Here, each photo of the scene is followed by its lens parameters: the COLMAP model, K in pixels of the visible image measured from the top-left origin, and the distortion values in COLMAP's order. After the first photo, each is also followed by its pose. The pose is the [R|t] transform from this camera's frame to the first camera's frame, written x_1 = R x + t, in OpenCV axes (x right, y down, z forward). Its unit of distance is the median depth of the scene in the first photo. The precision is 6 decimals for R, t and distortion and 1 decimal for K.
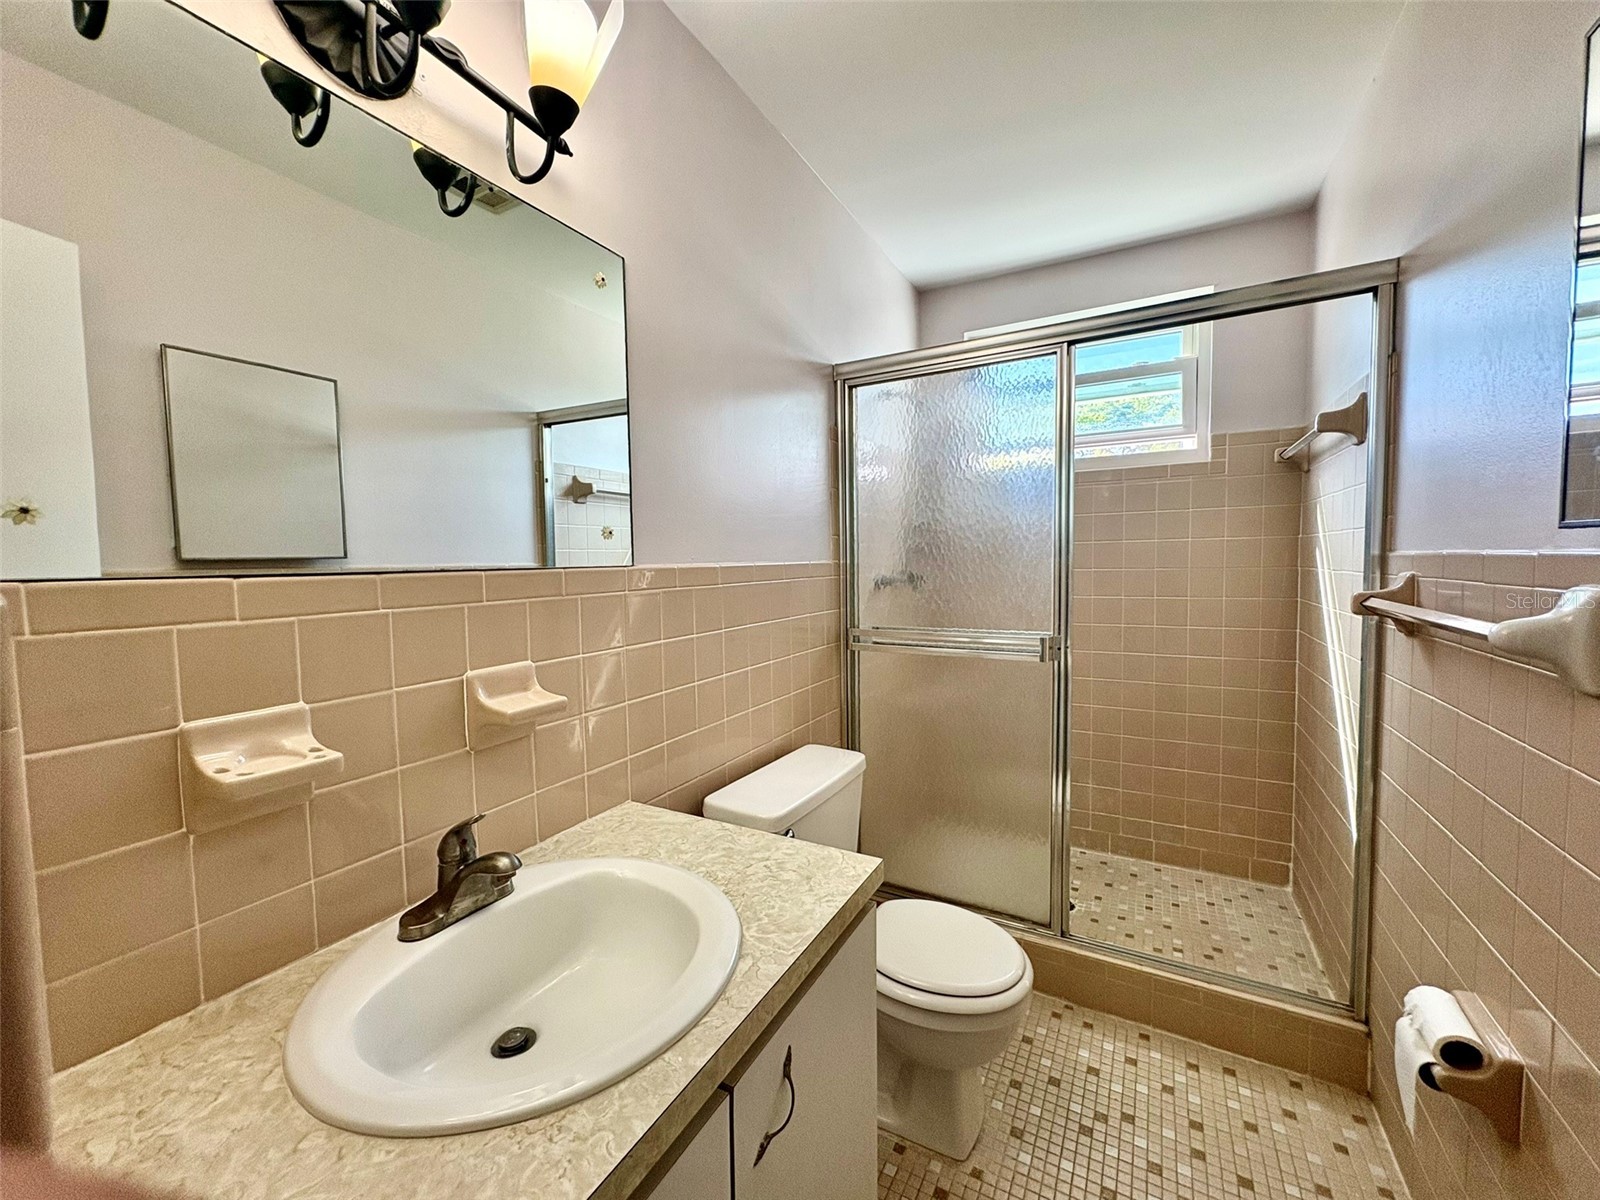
lens RADIAL K [[634.3, 0, 799.8], [0, 634.3, 597.5], [0, 0, 1]] dist [0.000642, -0.000338]
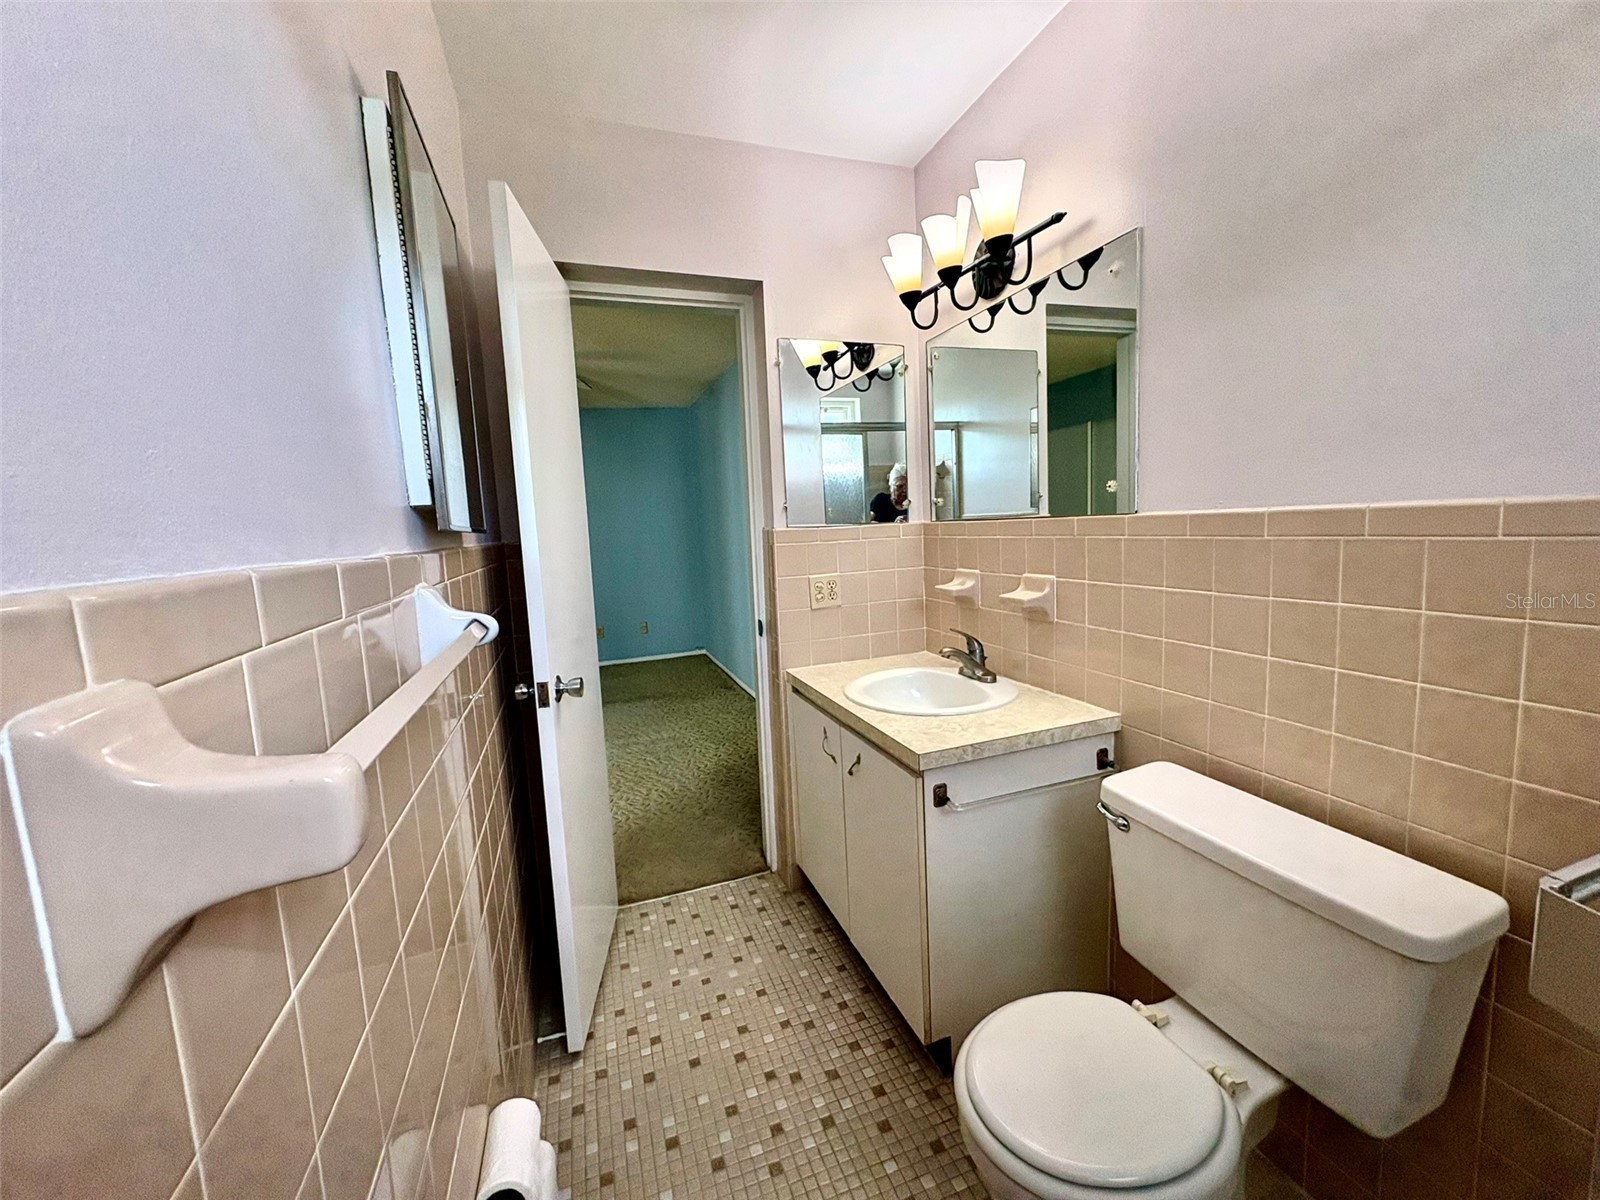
lens RADIAL K [[634.3, 0, 799.8], [0, 634.3, 597.5], [0, 0, 1]] dist [0.000642, -0.000338]
pose [[-0.658786, 0.146337, -0.737961, 1.092095], [0.027136, 0.984884, 0.171076, -0.126167], [0.751841, 0.092677, -0.652799, 1.475538]]
